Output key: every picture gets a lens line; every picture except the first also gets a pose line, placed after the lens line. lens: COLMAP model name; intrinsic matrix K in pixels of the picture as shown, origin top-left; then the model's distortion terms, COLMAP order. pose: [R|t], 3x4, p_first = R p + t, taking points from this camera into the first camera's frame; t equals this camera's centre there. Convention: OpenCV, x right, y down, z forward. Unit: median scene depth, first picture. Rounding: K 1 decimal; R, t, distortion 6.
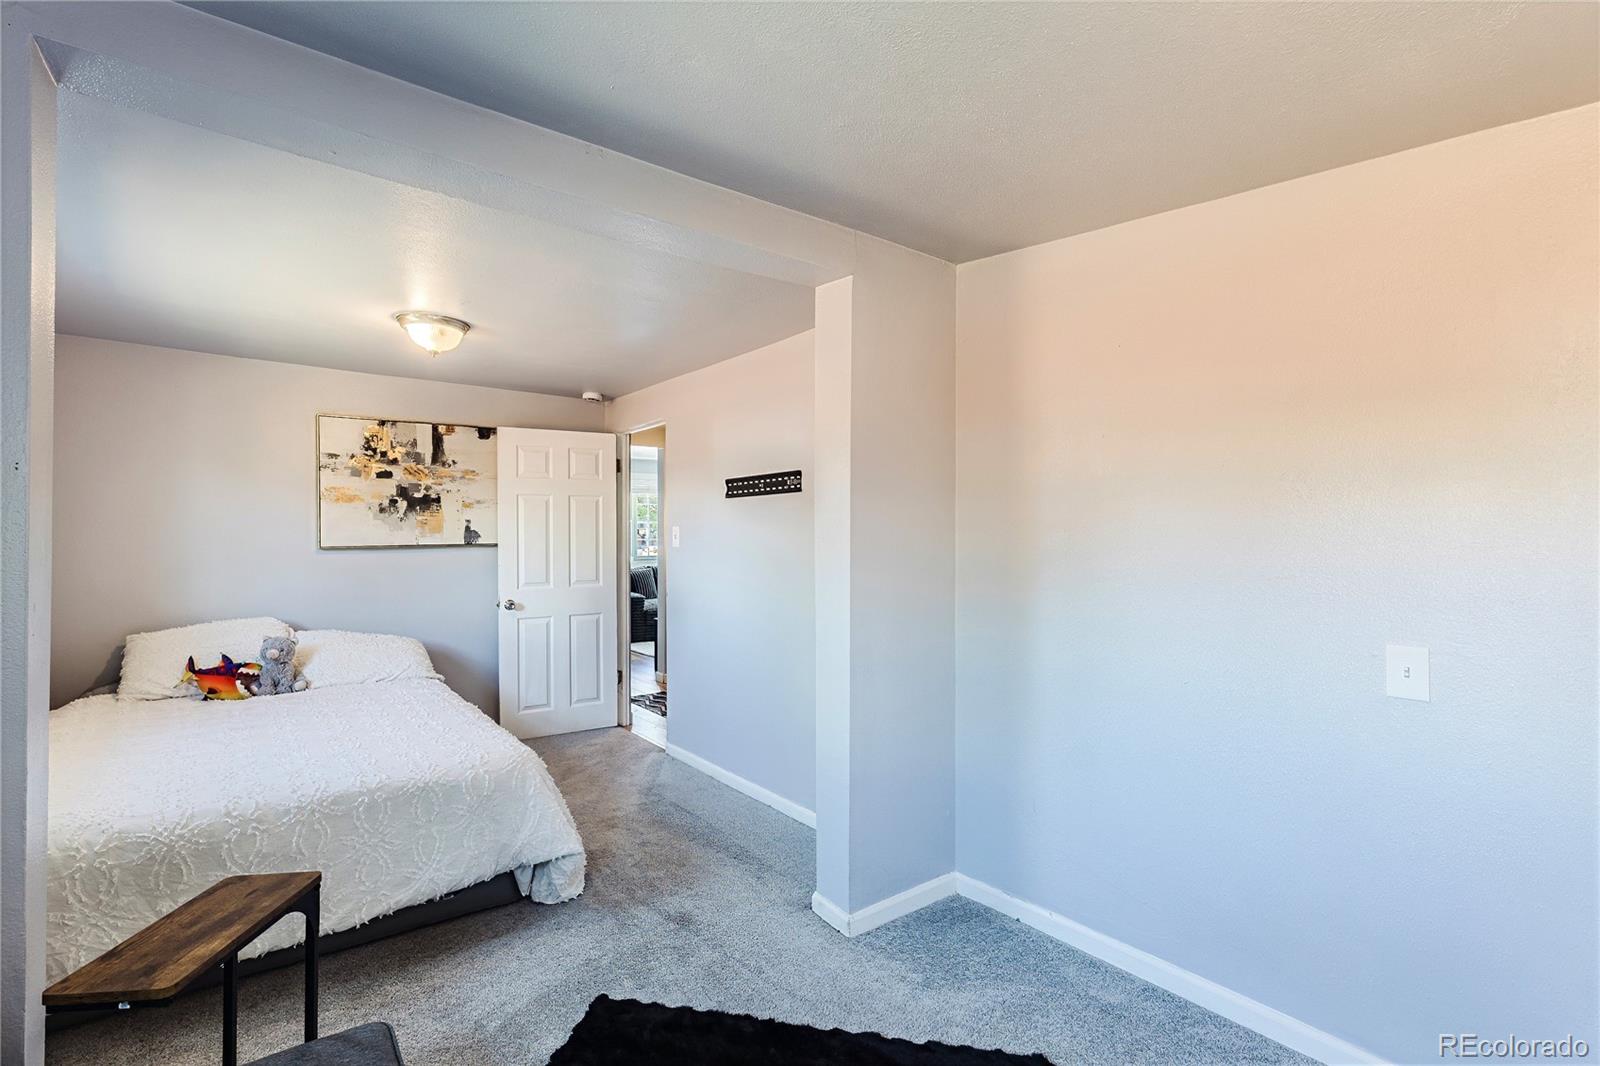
lens RADIAL K [[732.6, 0, 800.8], [0, 732.6, 532.4], [0, 0, 1]] dist [-0.002265, 0.002058]
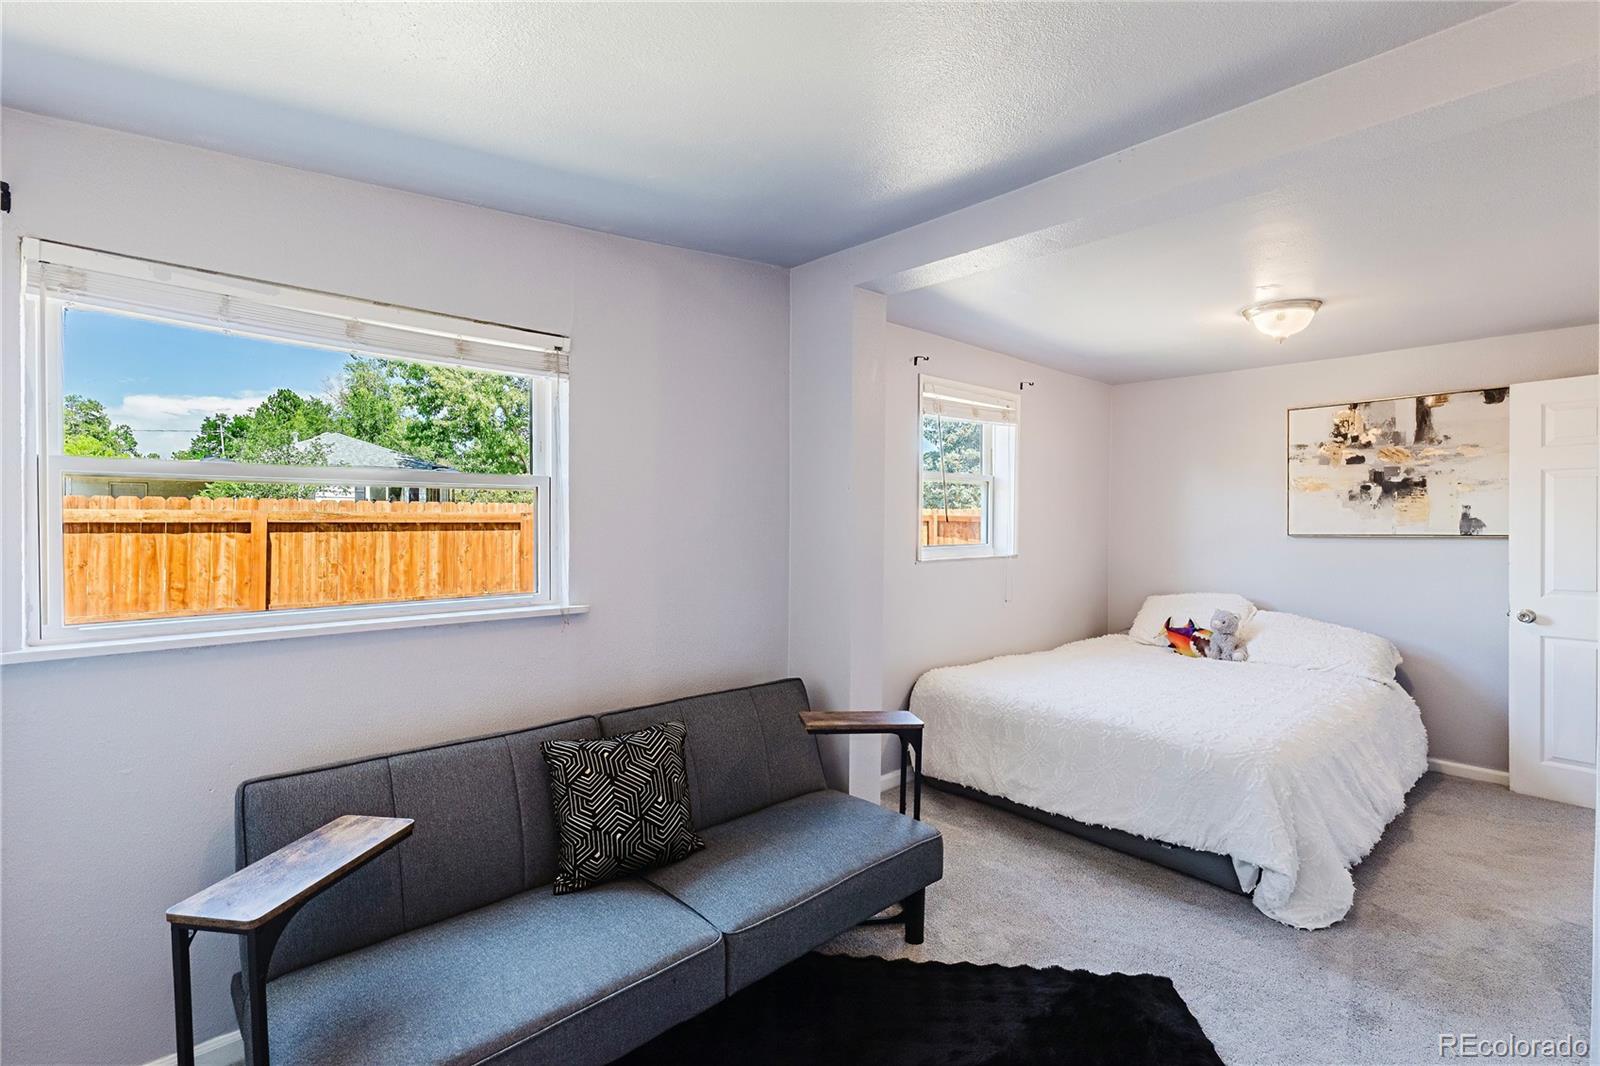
lens RADIAL K [[732.6, 0, 792.6], [0, 732.6, 531.8], [0, 0, 1]] dist [-0.002265, 0.002058]
pose [[0.078194, 0.014089, -0.996839, 0.324446], [-0.002397, 0.999900, 0.013945, 0.002851], [0.996935, 0.001299, 0.078219, 0.193485]]
